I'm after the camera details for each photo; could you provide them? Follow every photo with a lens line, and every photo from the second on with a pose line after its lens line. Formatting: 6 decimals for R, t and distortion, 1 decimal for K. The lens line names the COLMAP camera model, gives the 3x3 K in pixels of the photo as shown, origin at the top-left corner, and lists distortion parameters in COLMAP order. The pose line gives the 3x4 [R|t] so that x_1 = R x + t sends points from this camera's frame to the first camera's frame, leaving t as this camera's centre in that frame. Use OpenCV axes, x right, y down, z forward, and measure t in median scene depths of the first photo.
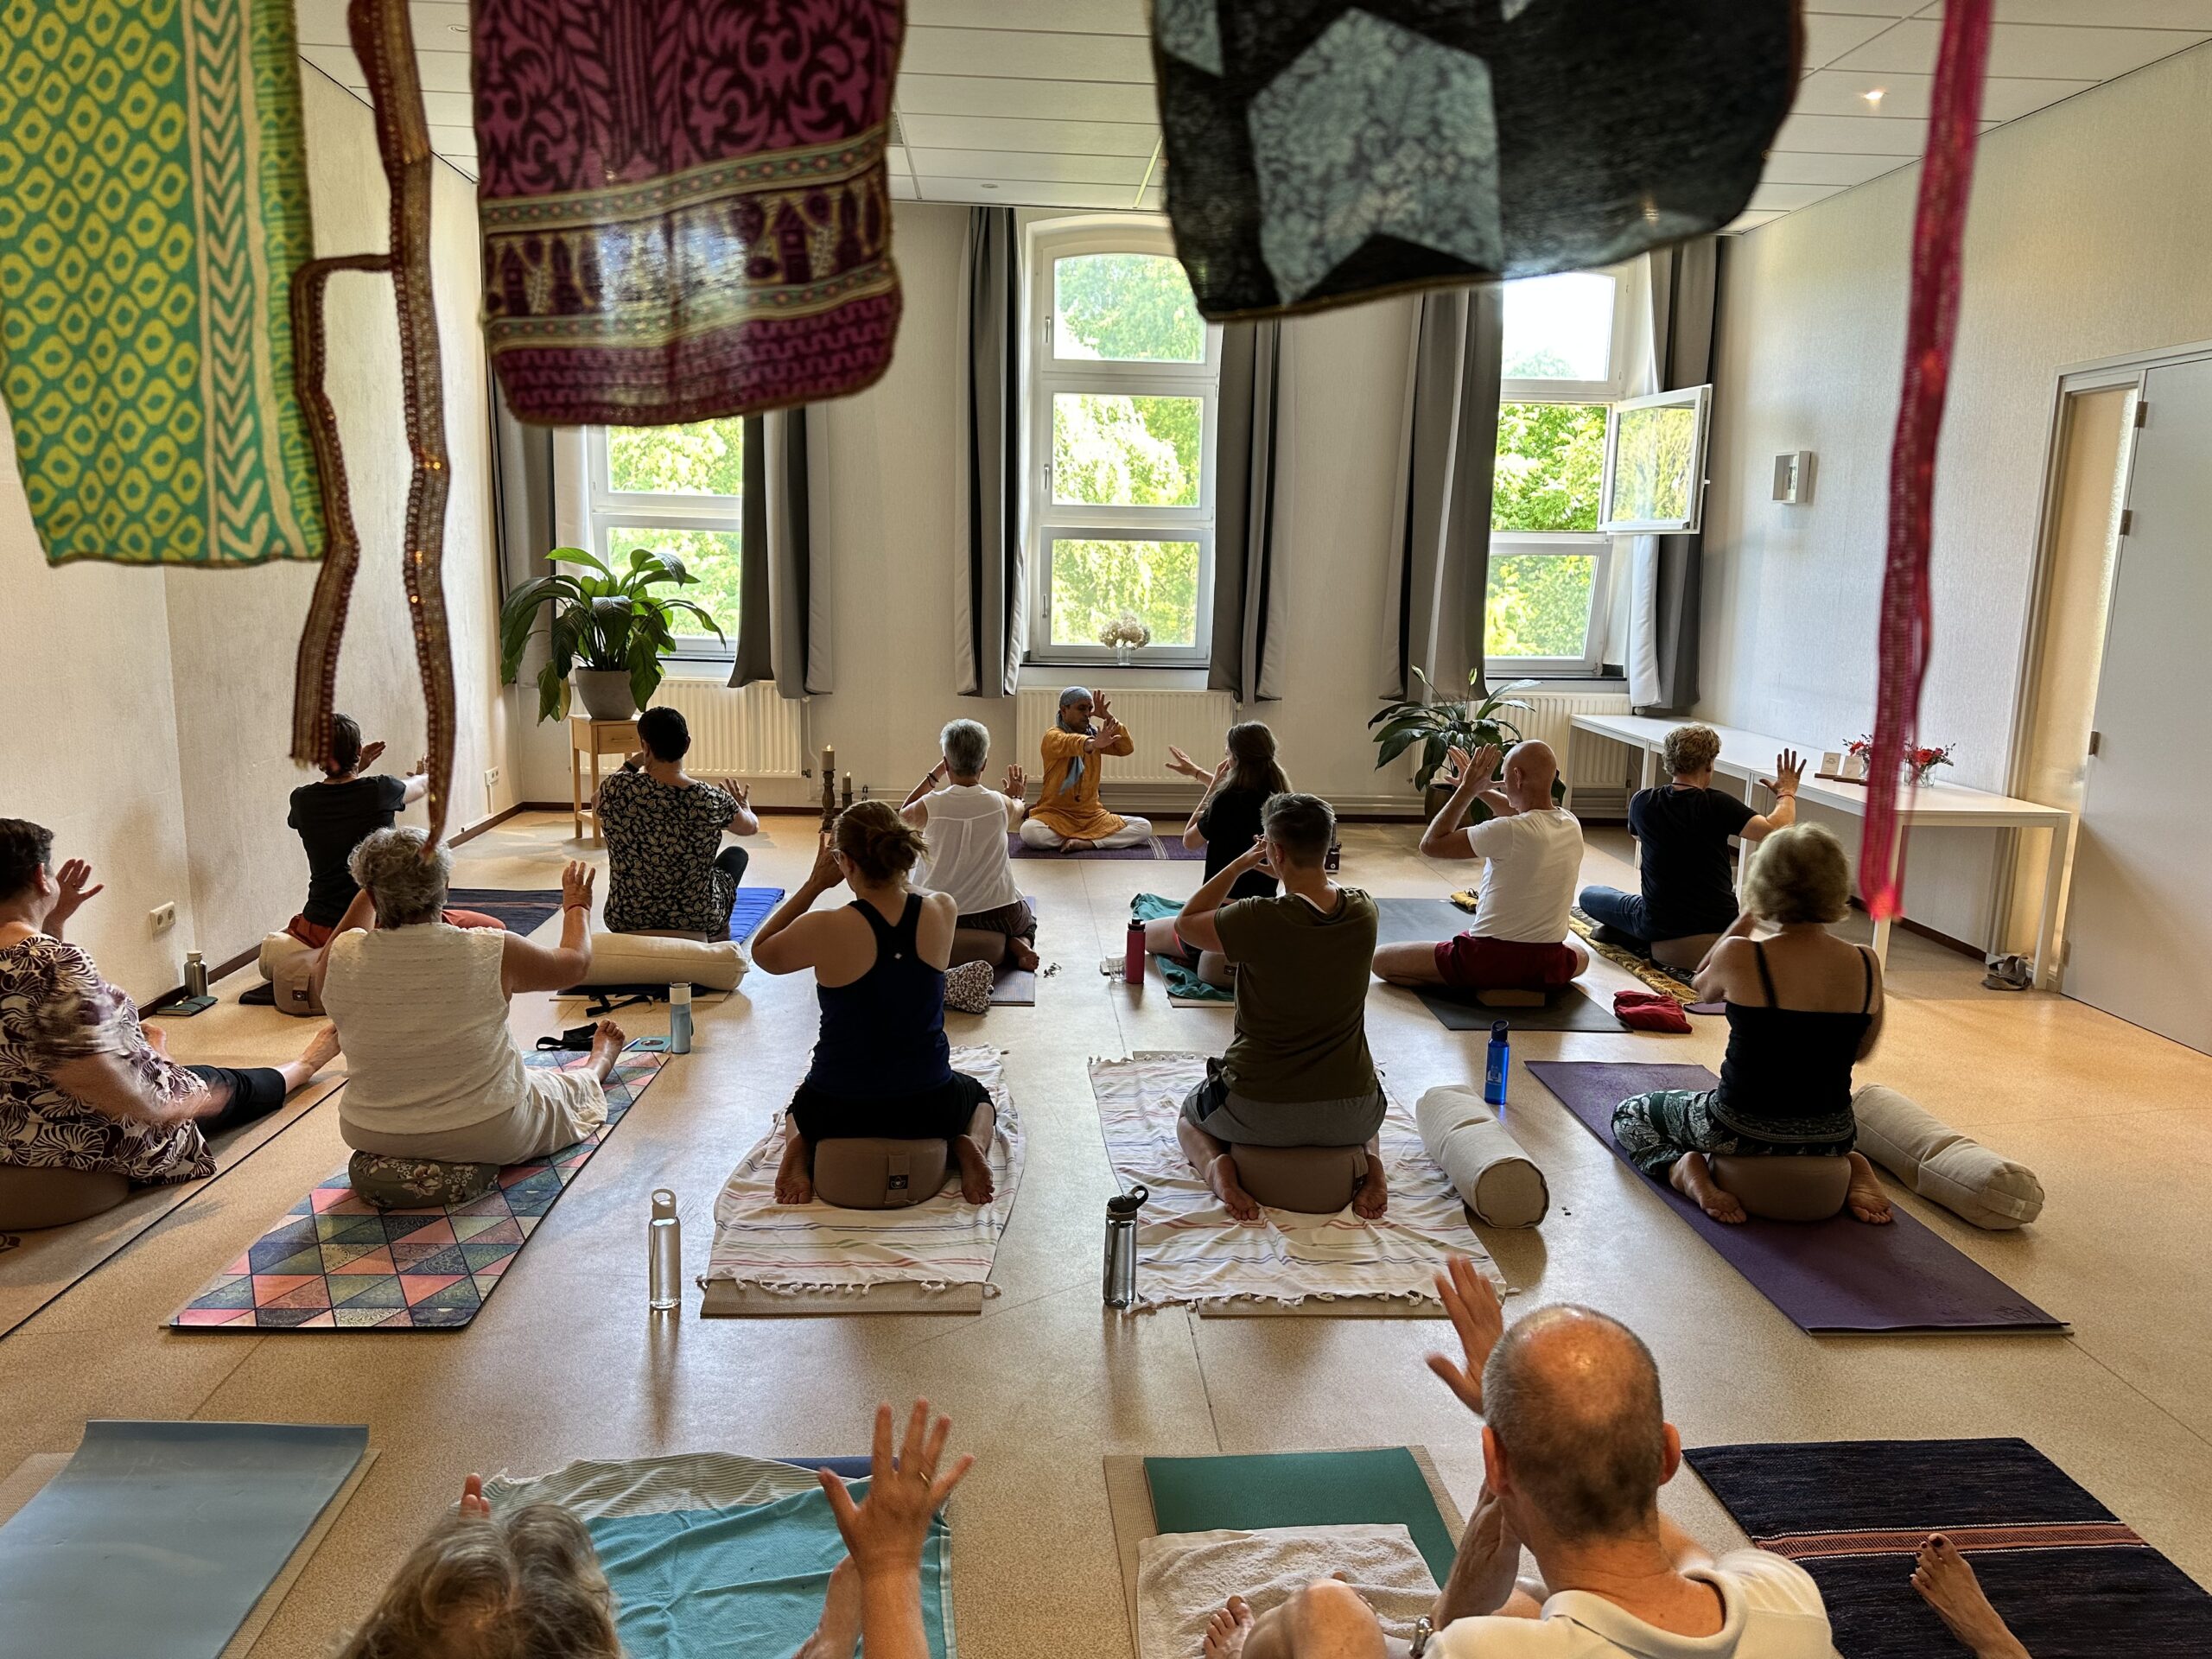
lens RADIAL K [[1601.2, 0, 1100.1], [0, 1601.2, 788.0], [0, 0, 1]] dist [0.063114, -0.084993]
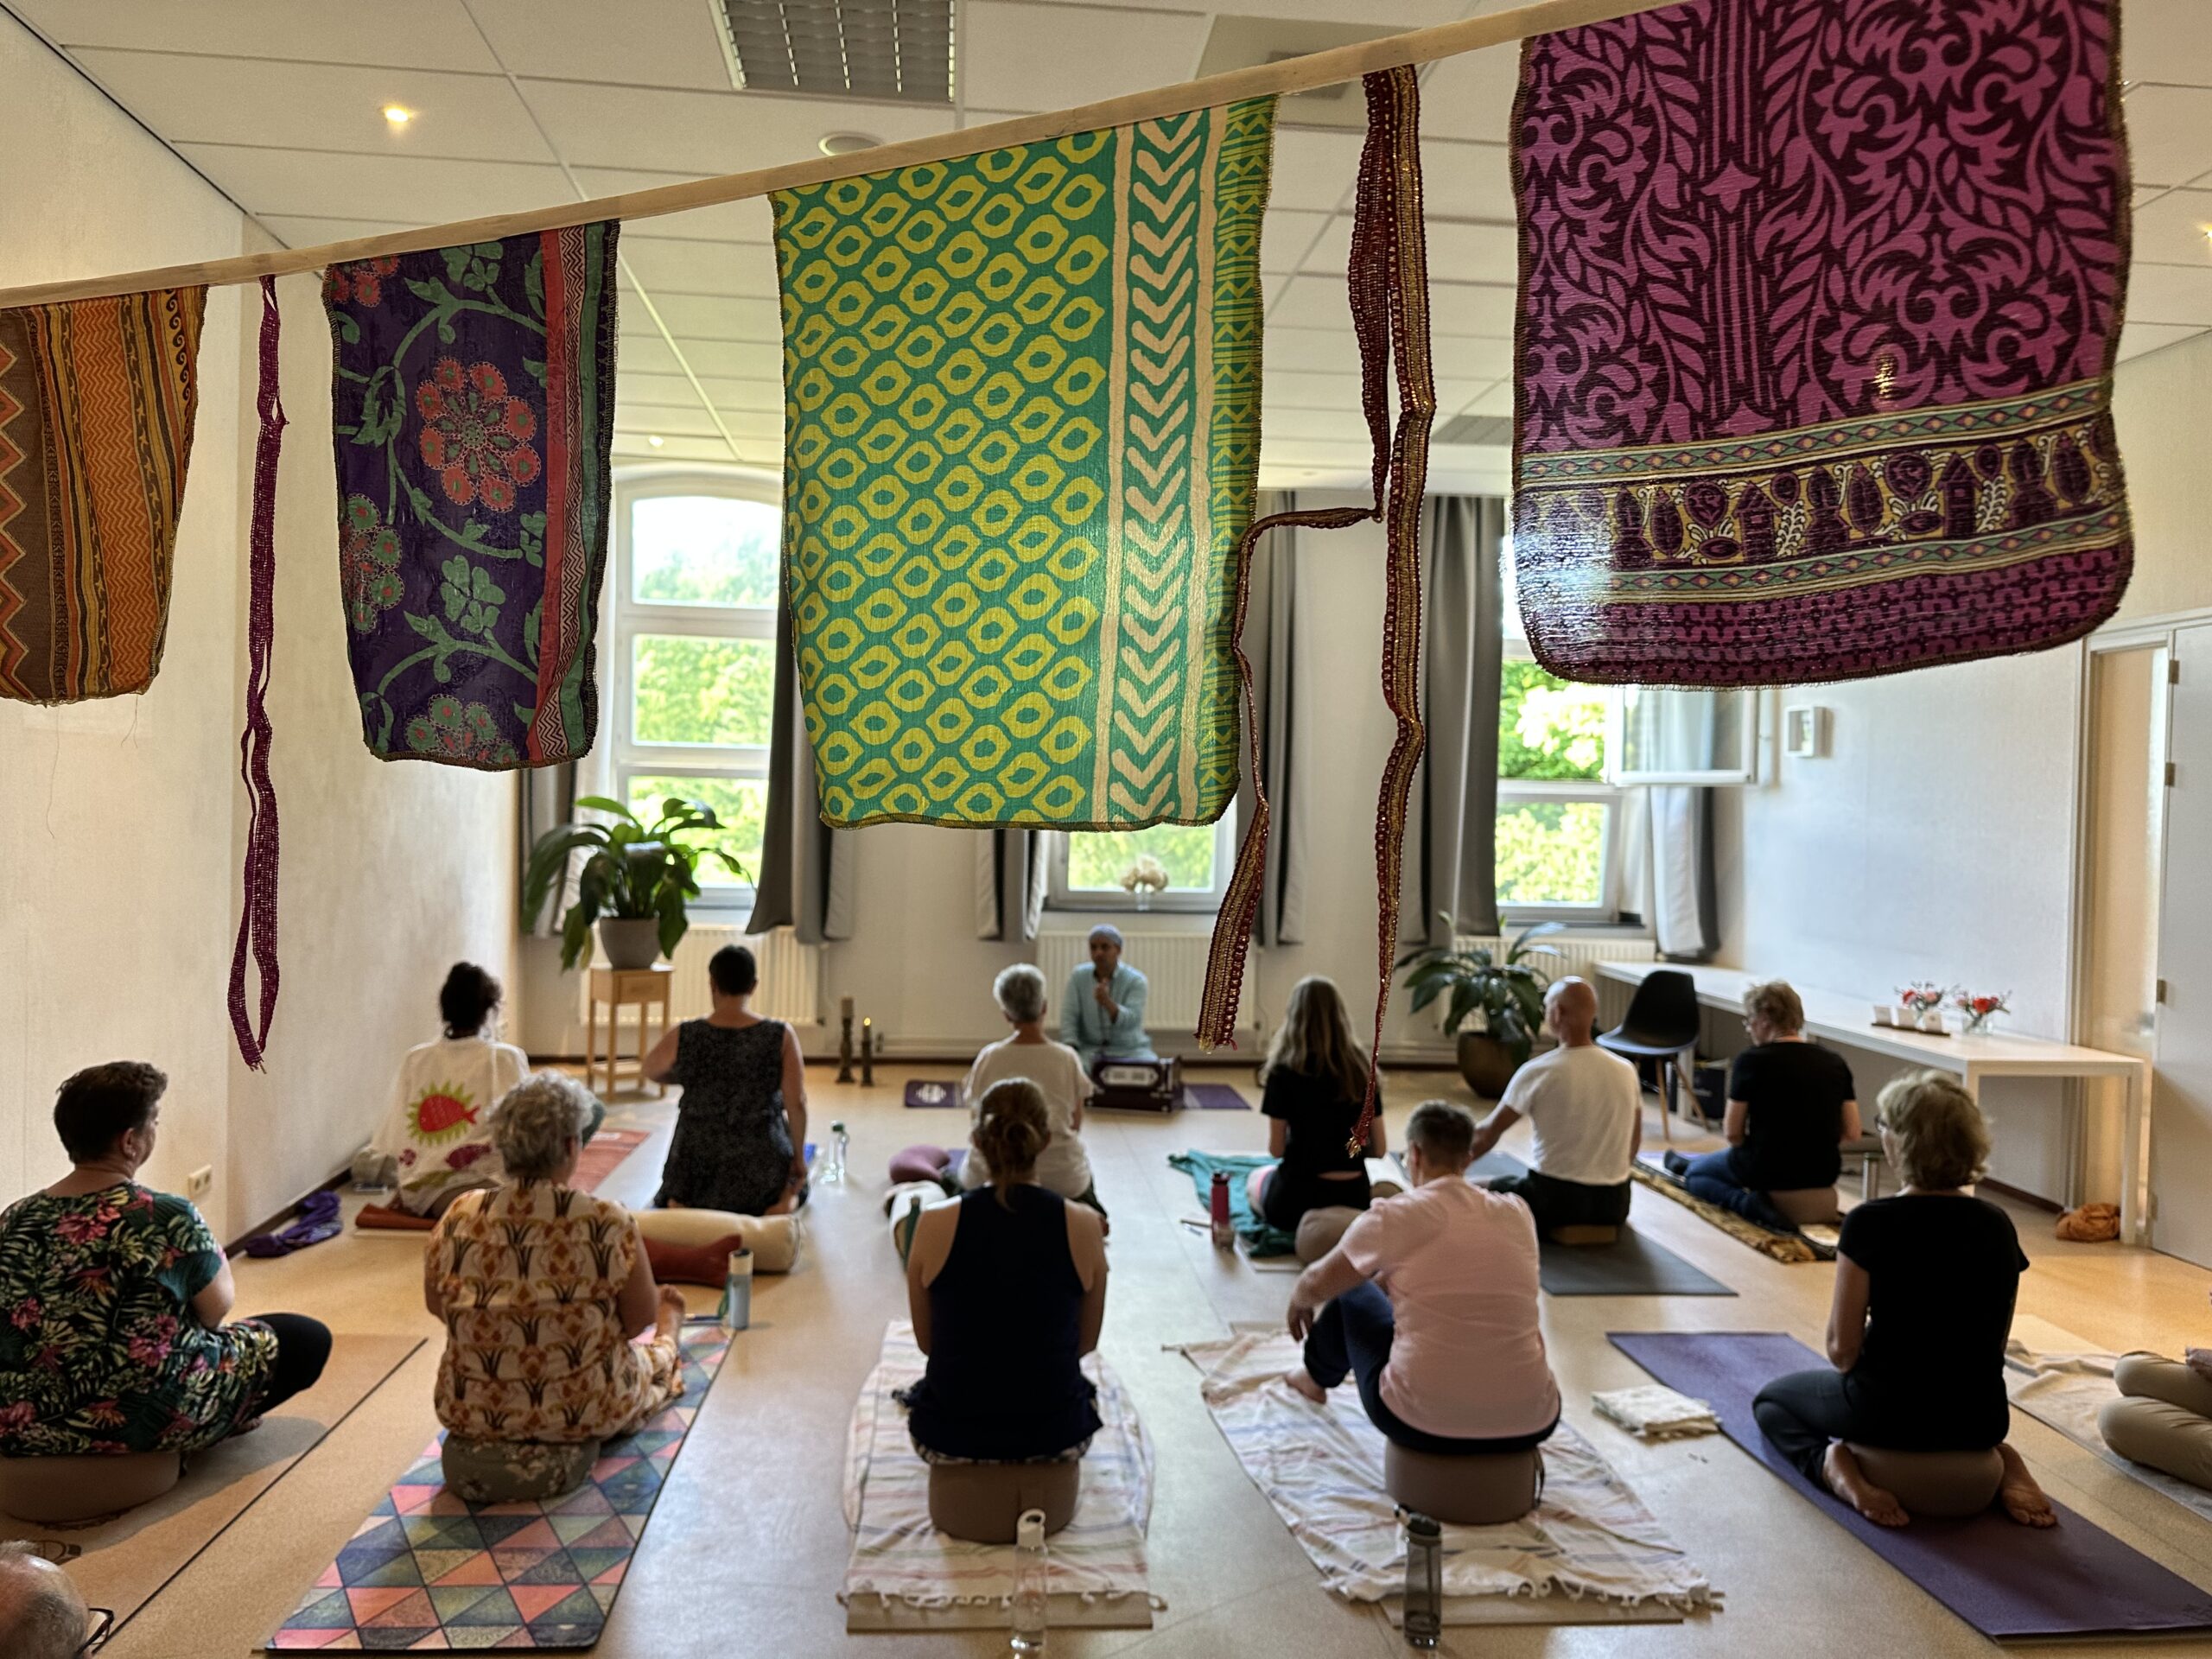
lens RADIAL K [[1601.2, 0, 1100.1], [0, 1601.2, 788.0], [0, 0, 1]] dist [0.063114, -0.084993]
pose [[0.999362, 0.002417, 0.035633, -0.136356], [0.002986, 0.988561, -0.150793, -0.005027], [-0.035590, 0.150804, 0.987923, 0.019559]]
